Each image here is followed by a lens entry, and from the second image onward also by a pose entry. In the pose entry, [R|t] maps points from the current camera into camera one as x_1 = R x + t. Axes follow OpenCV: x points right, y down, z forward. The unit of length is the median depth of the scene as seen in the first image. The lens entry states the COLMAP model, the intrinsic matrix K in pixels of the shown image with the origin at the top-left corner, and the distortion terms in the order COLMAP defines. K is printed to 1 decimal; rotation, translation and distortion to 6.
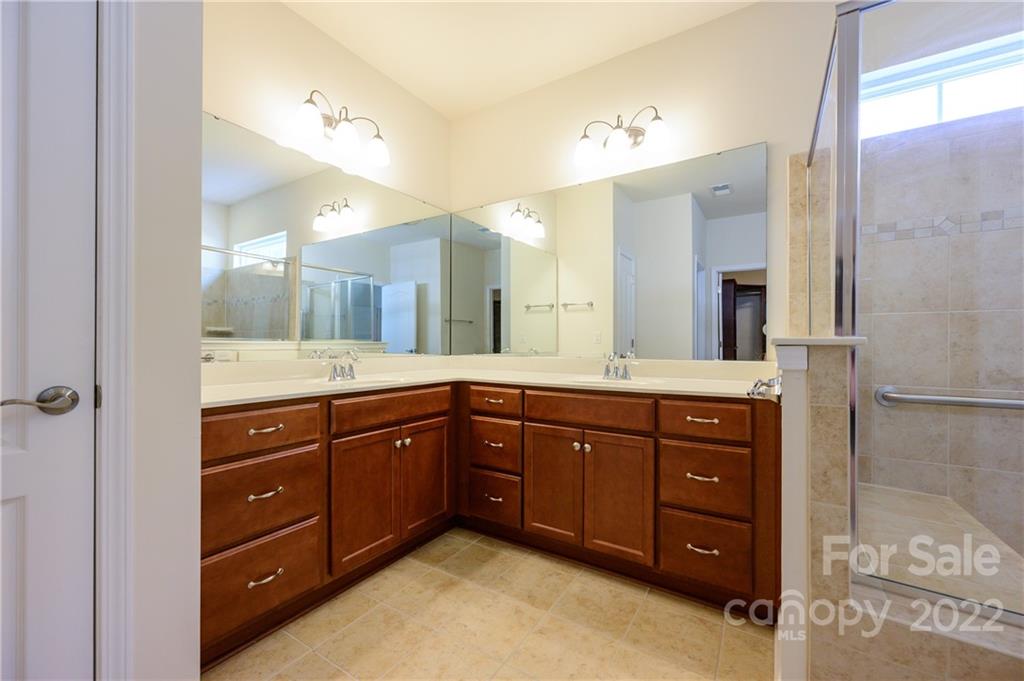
lens RADIAL K [[404.1, 0, 512.0], [0, 404.1, 340.5], [0, 0, 1]] dist [0.000251, 0.000032]
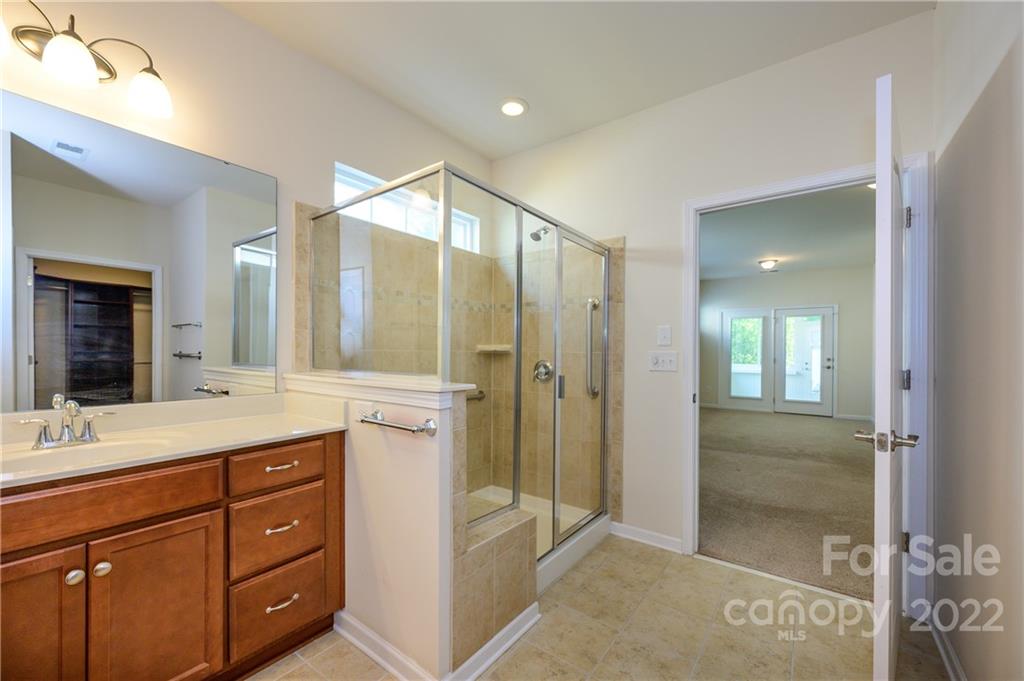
lens RADIAL K [[407.4, 0, 511.2], [0, 407.4, 349.7], [0, 0, 1]] dist [0.008211, 0.000311]
pose [[0.068264, 0.001343, 0.997666, -0.421896], [-0.021601, 0.999767, 0.000133, -0.082684], [-0.997433, -0.021559, 0.068277, 0.385778]]
